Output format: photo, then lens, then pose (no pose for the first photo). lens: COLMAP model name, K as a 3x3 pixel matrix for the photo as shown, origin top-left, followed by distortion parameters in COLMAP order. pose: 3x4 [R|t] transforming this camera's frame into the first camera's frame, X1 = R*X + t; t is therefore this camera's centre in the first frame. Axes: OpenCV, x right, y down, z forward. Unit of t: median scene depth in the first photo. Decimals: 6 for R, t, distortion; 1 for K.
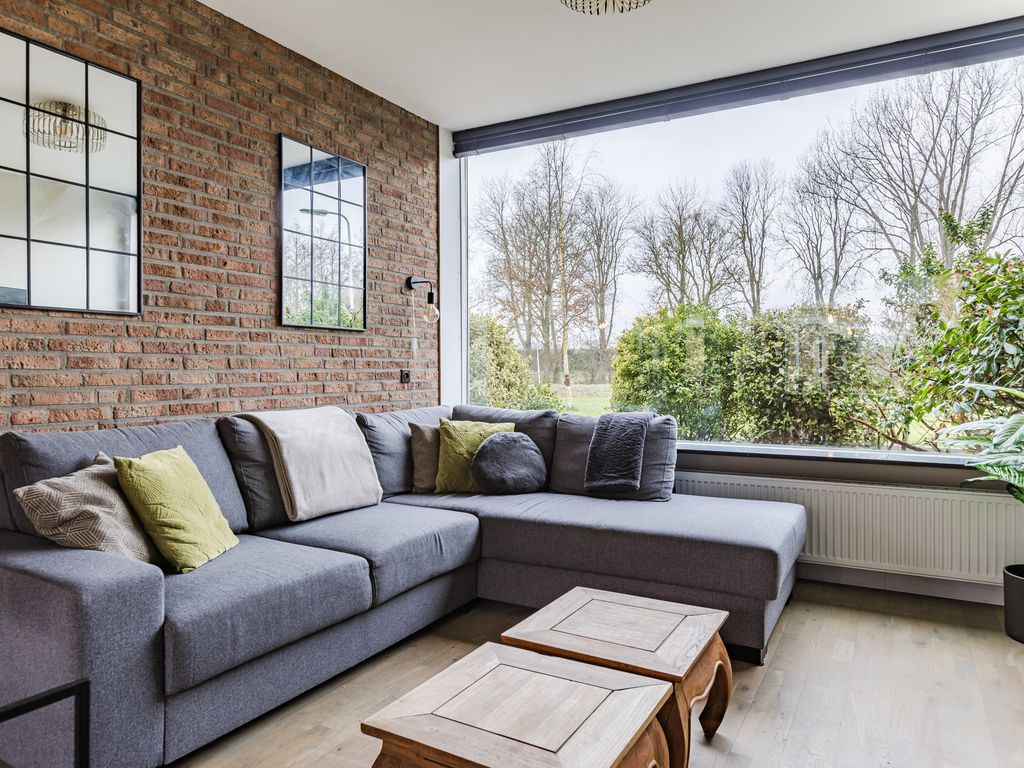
lens RADIAL K [[697.3, 0, 505.4], [0, 697.3, 378.3], [0, 0, 1]] dist [-0.001420, -0.001284]
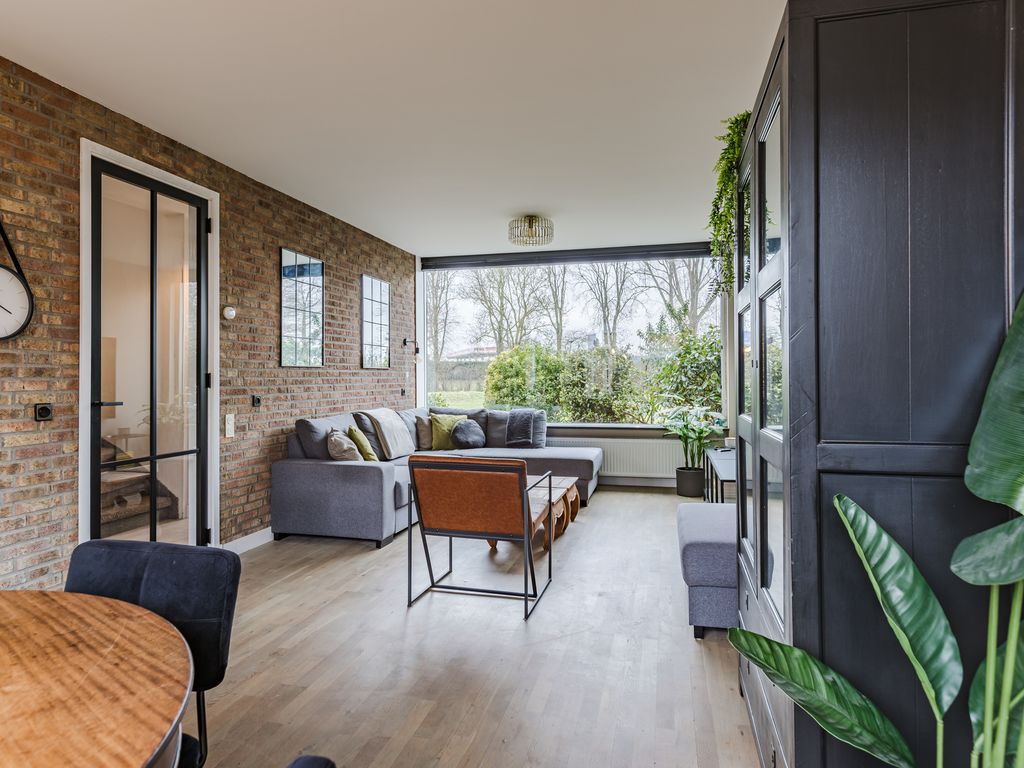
lens RADIAL K [[607.4, 0, 508.9], [0, 607.4, 380.3], [0, 0, 1]] dist [-0.000185, 0.000046]
pose [[0.965349, -0.002244, 0.260953, -0.166344], [0.004683, 0.999951, -0.008725, -0.010390], [-0.260921, 0.009645, 0.965312, -0.366079]]
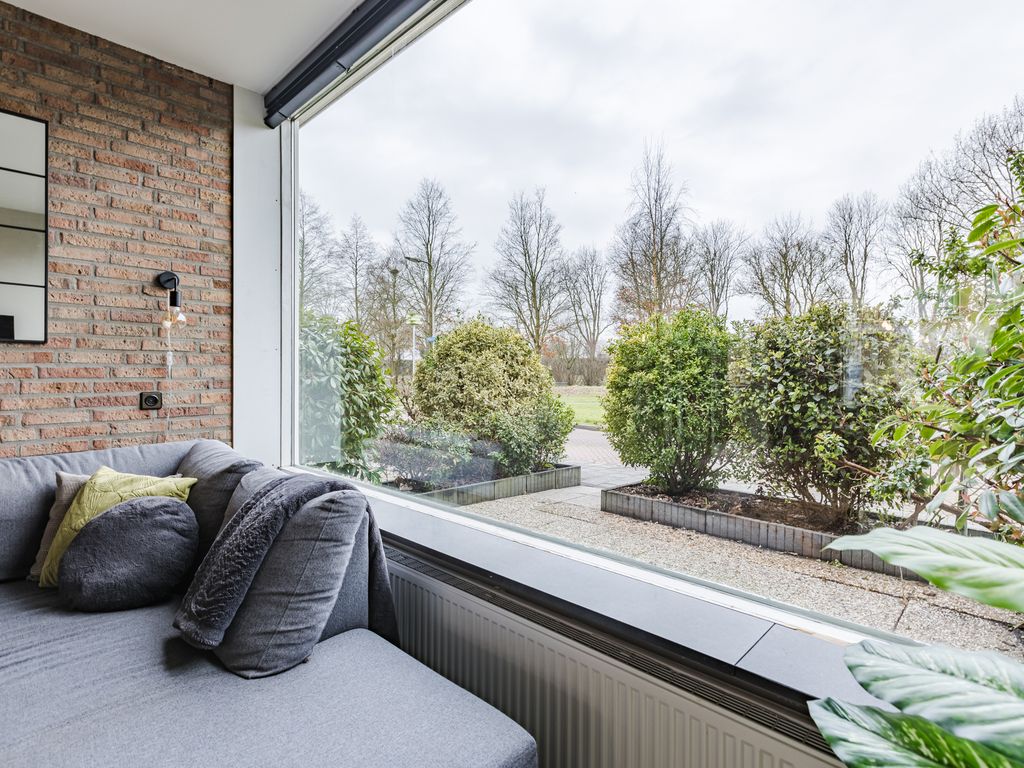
lens RADIAL K [[518.6, 0, 507.2], [0, 518.6, 380.7], [0, 0, 1]] dist [0.004128, -0.003855]
pose [[0.967763, 0.006144, -0.251788, 0.215911], [-0.005710, 0.999981, 0.002457, -0.016337], [0.251798, -0.000940, 0.967779, 0.302607]]
